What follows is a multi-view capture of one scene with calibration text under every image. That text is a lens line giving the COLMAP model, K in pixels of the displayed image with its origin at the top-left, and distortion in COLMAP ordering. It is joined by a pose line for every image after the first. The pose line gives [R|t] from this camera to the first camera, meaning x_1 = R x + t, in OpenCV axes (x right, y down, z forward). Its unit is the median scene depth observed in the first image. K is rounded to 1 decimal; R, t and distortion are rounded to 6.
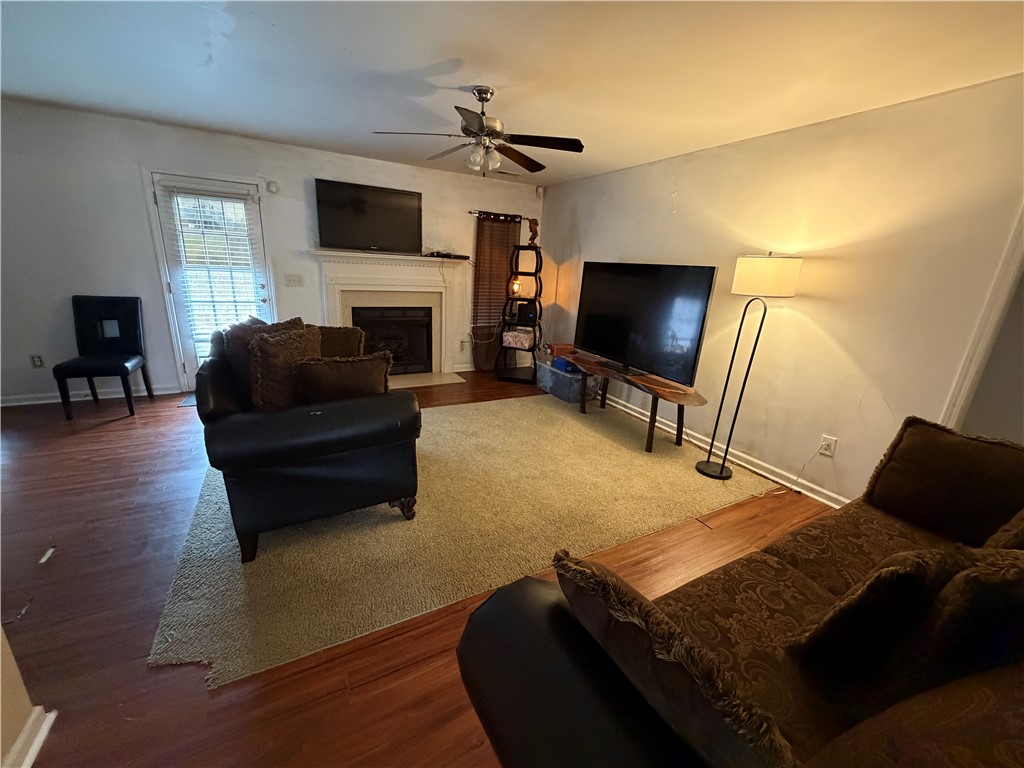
lens RADIAL K [[408.3, 0, 512.0], [0, 408.3, 384.0], [0, 0, 1]] dist [-0.000761, -0.000165]
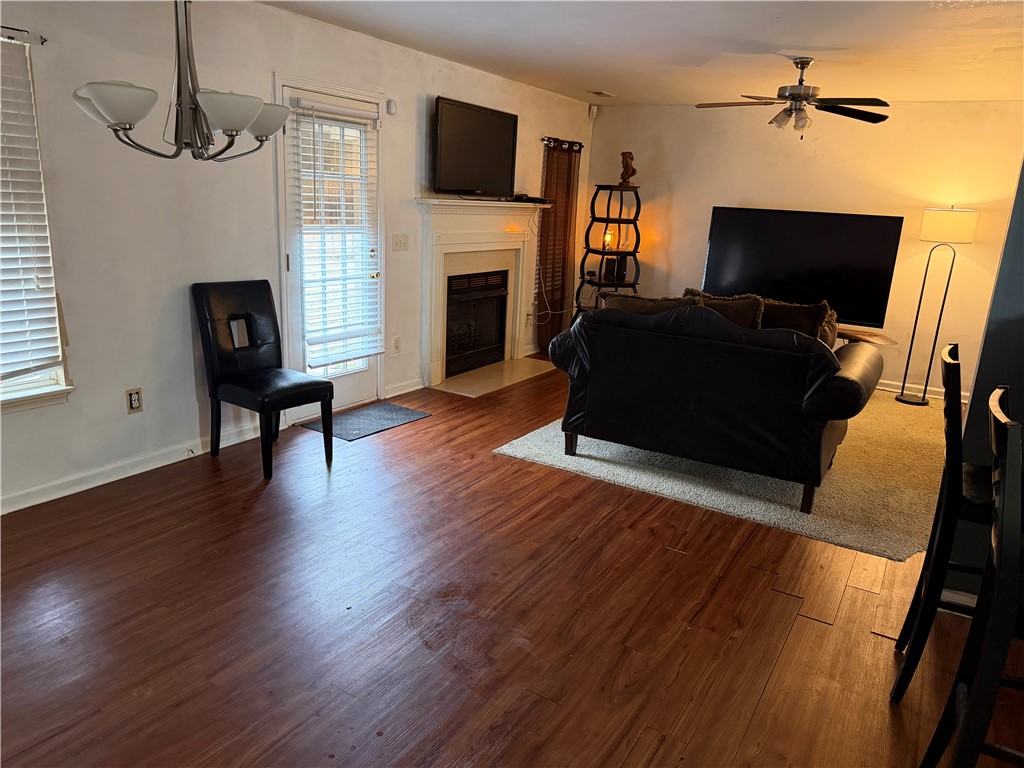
lens RADIAL K [[723.0, 0, 511.8], [0, 723.0, 386.5], [0, 0, 1]] dist [0.120473, -0.149639]
pose [[0.862448, -0.136455, 0.487405, -1.056377], [0.136022, 0.990034, 0.036486, -0.035934], [-0.487526, 0.034831, 0.872413, -0.151961]]
